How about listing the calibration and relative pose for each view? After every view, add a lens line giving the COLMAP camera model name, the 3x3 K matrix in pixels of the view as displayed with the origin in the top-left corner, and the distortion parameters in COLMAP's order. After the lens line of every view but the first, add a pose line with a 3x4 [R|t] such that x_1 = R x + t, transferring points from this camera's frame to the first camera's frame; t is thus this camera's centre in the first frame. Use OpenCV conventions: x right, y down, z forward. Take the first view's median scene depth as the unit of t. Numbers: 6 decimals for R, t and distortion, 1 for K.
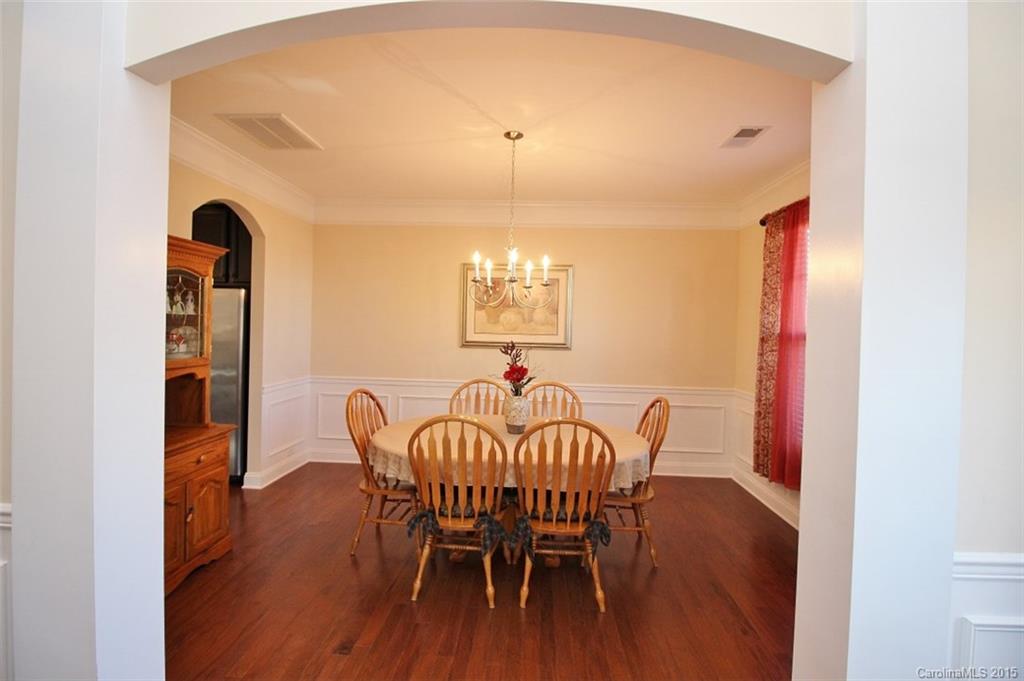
lens RADIAL K [[471.3, 0, 515.7], [0, 471.3, 329.9], [0, 0, 1]] dist [0.000226, -0.016207]
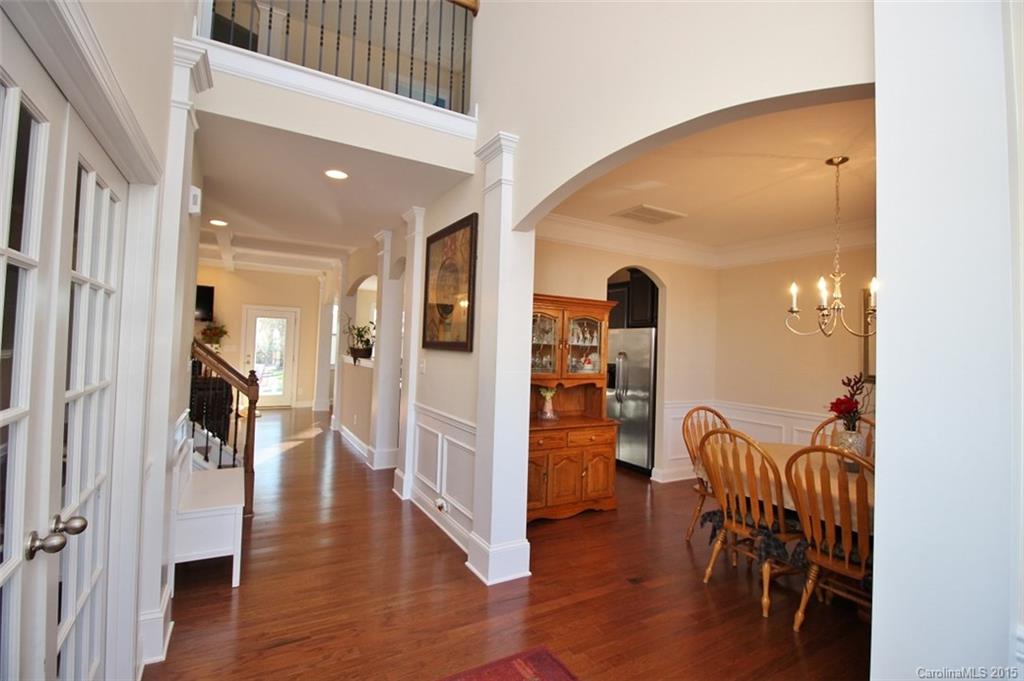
lens RADIAL K [[471.3, 0, 515.7], [0, 471.3, 329.9], [0, 0, 1]] dist [0.000226, -0.016207]
pose [[0.542295, -0.036975, -0.839374, 0.482697], [-0.028256, 0.997663, -0.062203, 0.019644], [0.839713, 0.057449, 0.539983, -0.074987]]
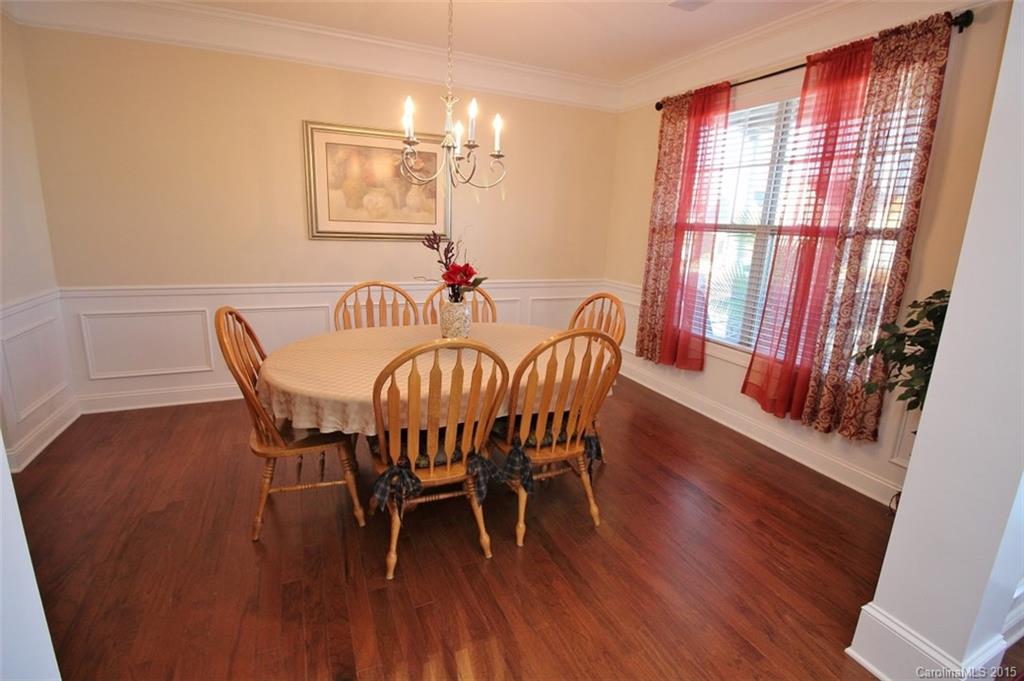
lens RADIAL K [[471.3, 0, 515.7], [0, 471.3, 329.9], [0, 0, 1]] dist [0.000226, -0.016207]
pose [[0.891724, -0.090824, 0.443373, -0.296467], [-0.012999, 0.974113, 0.225687, 0.006255], [-0.452394, -0.207014, 0.867459, 0.290119]]
